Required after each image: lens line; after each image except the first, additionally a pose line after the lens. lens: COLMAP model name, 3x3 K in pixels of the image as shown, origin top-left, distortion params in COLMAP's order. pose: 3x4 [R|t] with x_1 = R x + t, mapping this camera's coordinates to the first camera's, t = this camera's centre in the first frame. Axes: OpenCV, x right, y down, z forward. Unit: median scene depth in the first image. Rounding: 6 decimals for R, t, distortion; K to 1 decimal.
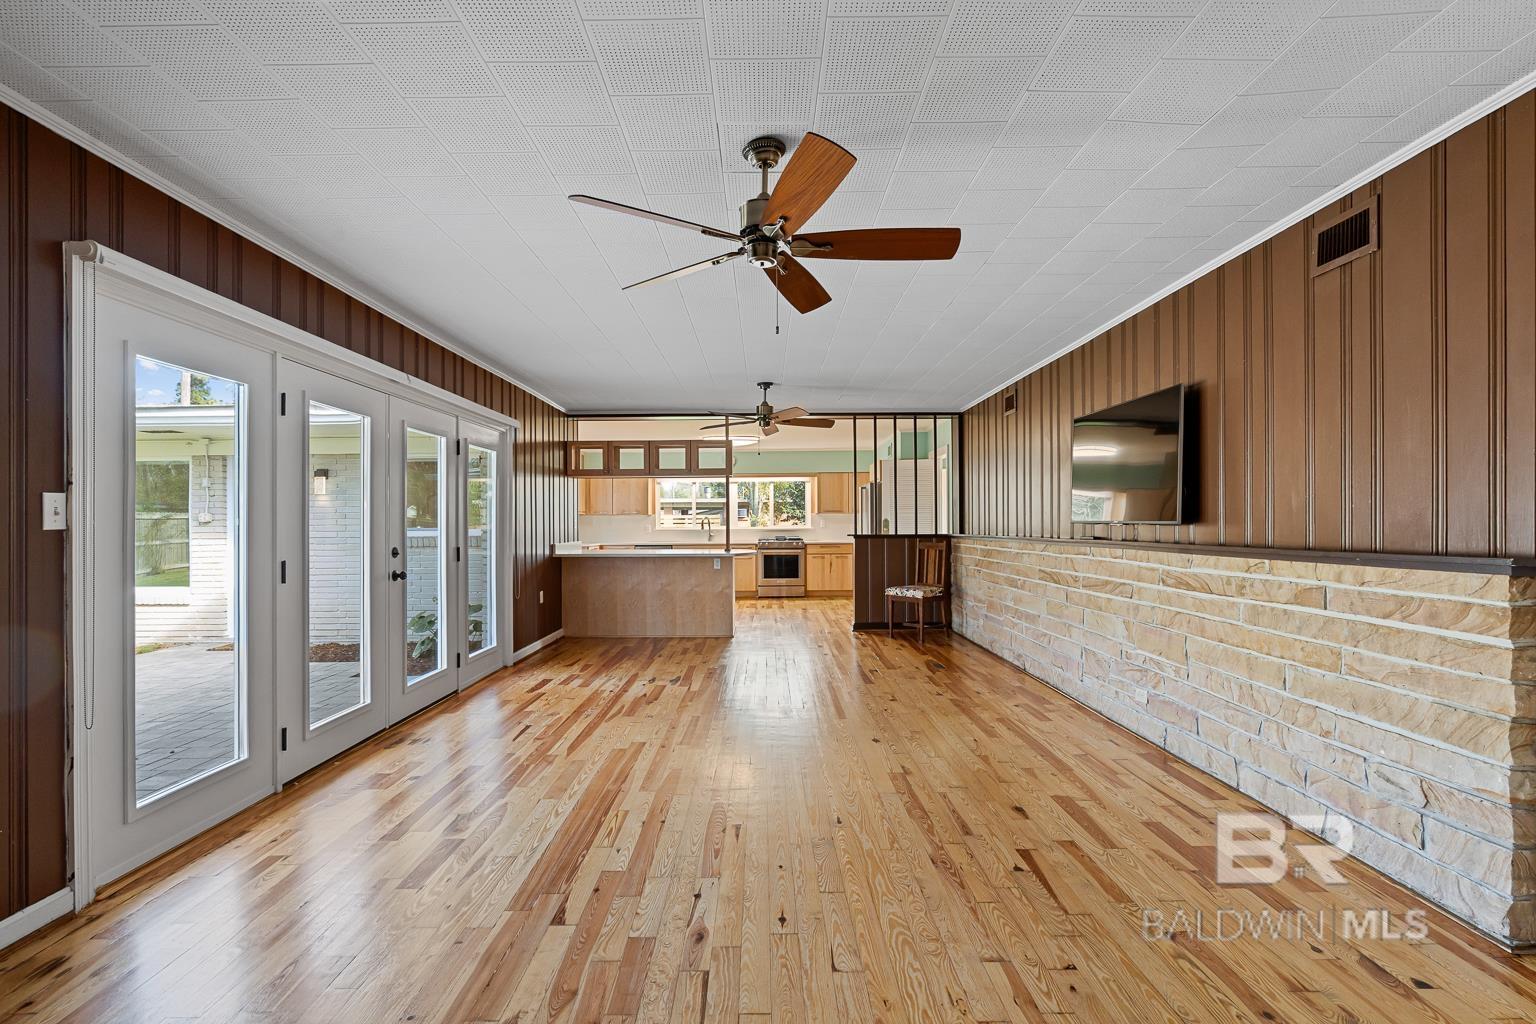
lens RADIAL K [[692.7, 0, 761.3], [0, 692.7, 521.1], [0, 0, 1]] dist [-0.000636, 0.000271]
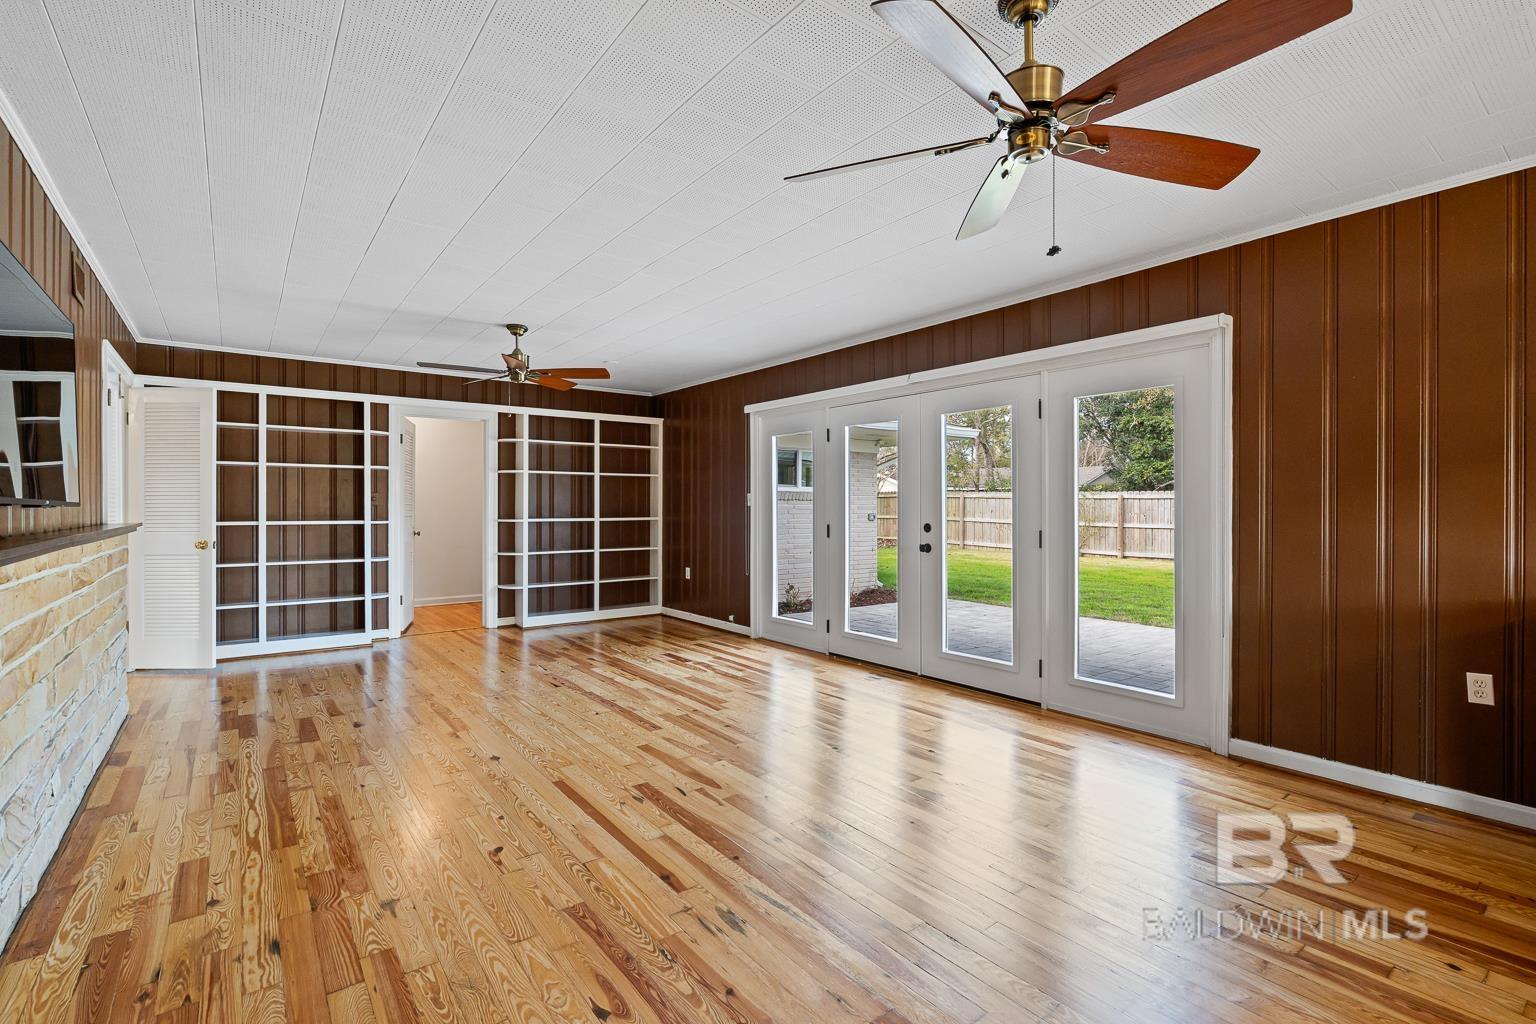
lens RADIAL K [[692.7, 0, 756.2], [0, 692.7, 510.0], [0, 0, 1]] dist [-0.000636, 0.000271]
pose [[-0.795155, 0.007561, -0.606358, 0.473793], [0.007319, 0.999969, 0.002871, 0.011978], [0.606361, -0.002155, -0.795186, 2.090451]]
